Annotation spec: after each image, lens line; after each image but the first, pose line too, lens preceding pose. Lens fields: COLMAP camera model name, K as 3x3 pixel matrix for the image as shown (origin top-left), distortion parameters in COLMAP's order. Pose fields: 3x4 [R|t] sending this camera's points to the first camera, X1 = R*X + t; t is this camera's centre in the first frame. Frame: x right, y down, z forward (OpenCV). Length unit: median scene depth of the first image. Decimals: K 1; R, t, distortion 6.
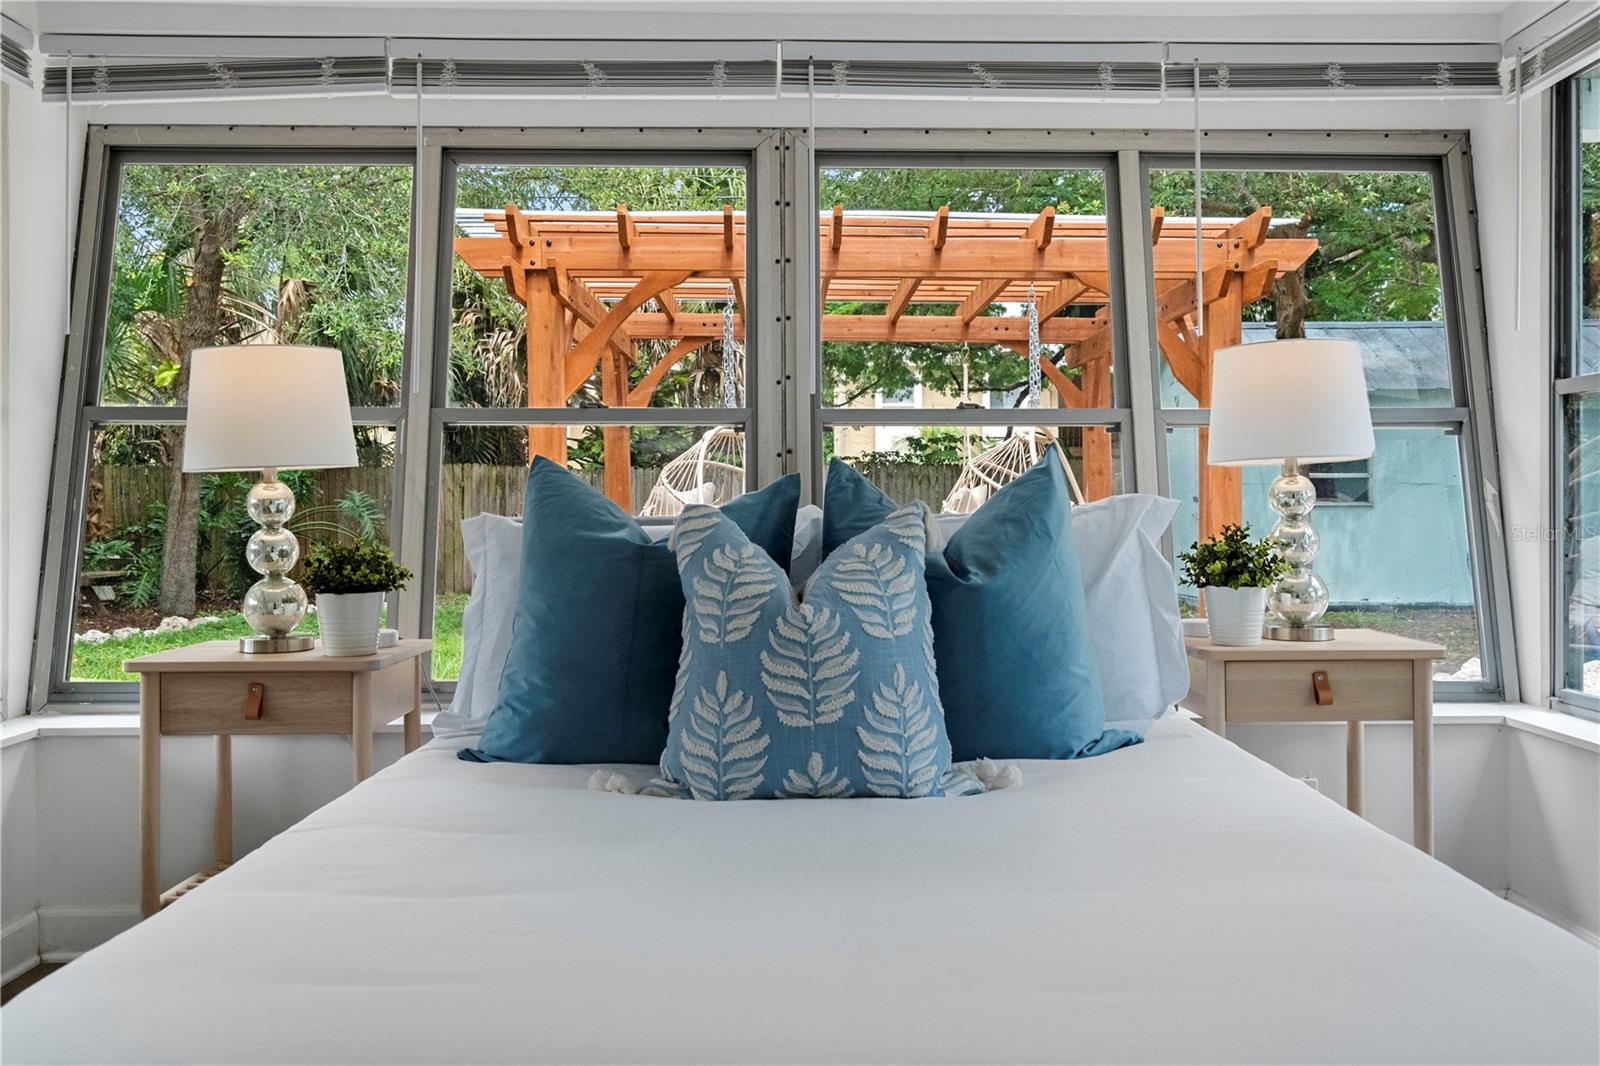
lens RADIAL K [[1318.6, 0, 799.4], [0, 1318.6, 480.7], [0, 0, 1]] dist [0.013477, 0.001914]
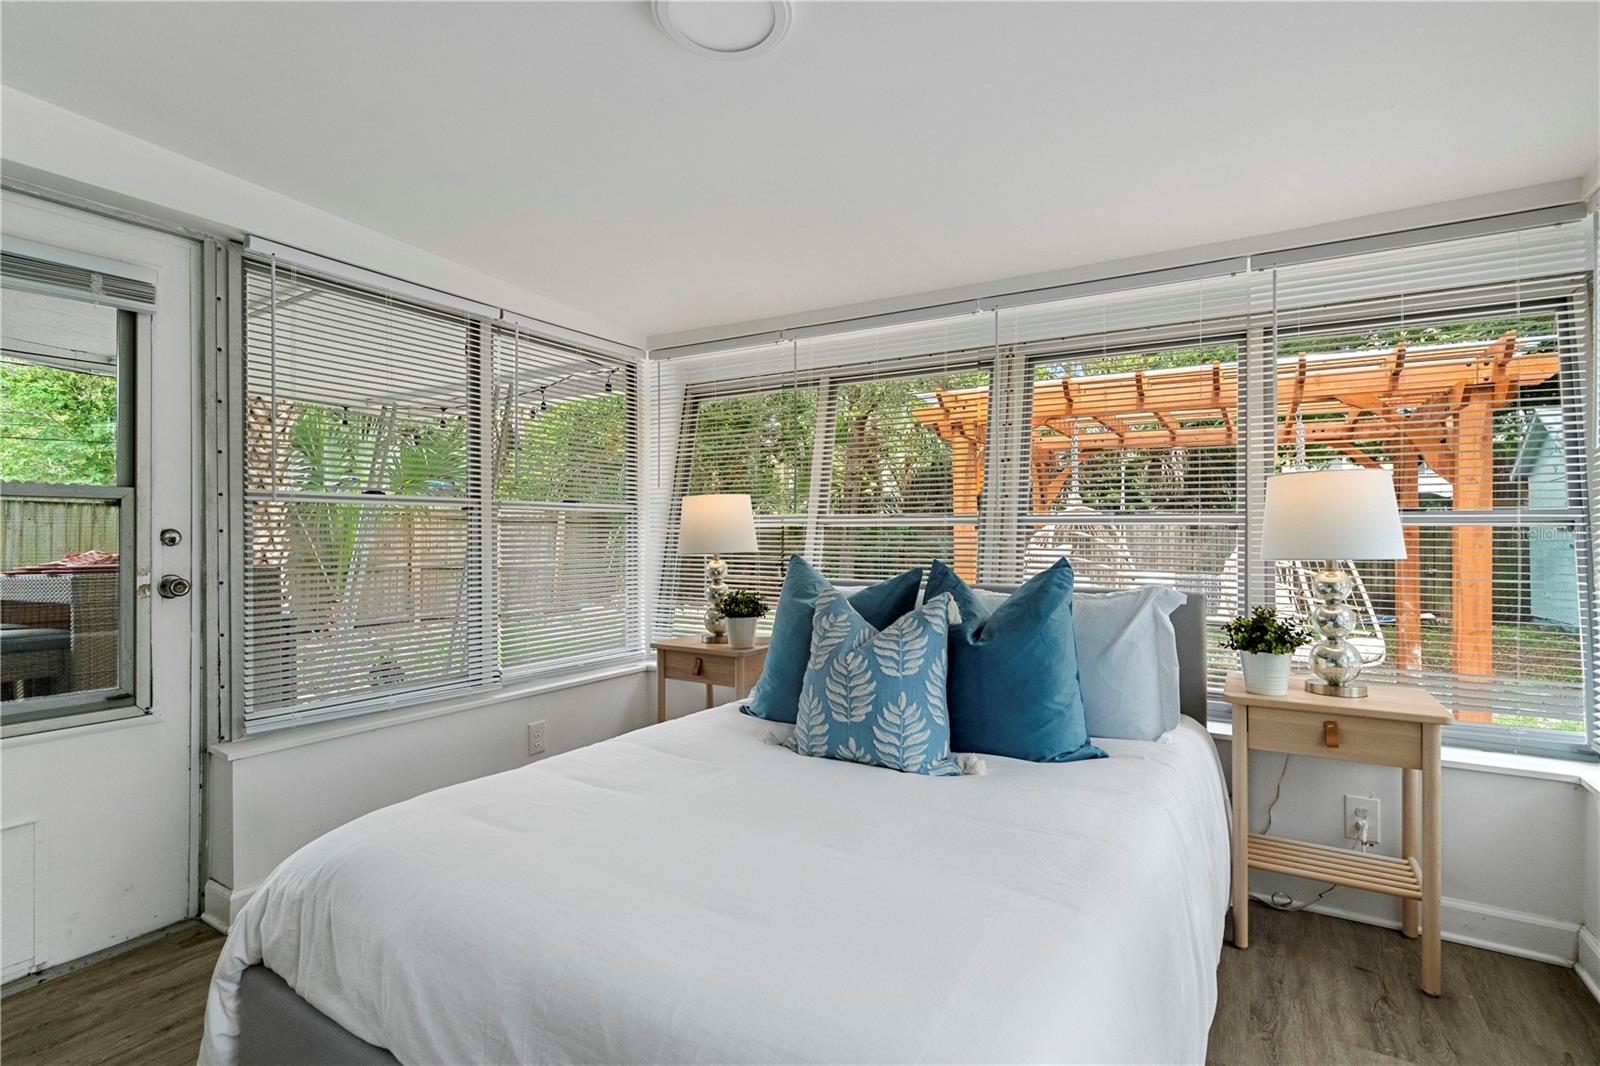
lens RADIAL K [[751.6, 0, 802.1], [0, 751.6, 536.8], [0, 0, 1]] dist [-0.000258, 0.001590]
pose [[0.847800, 0.005865, -0.530283, 0.432942], [0.003589, 0.999853, 0.016796, -0.070228], [0.530304, -0.016142, 0.847654, 0.105952]]
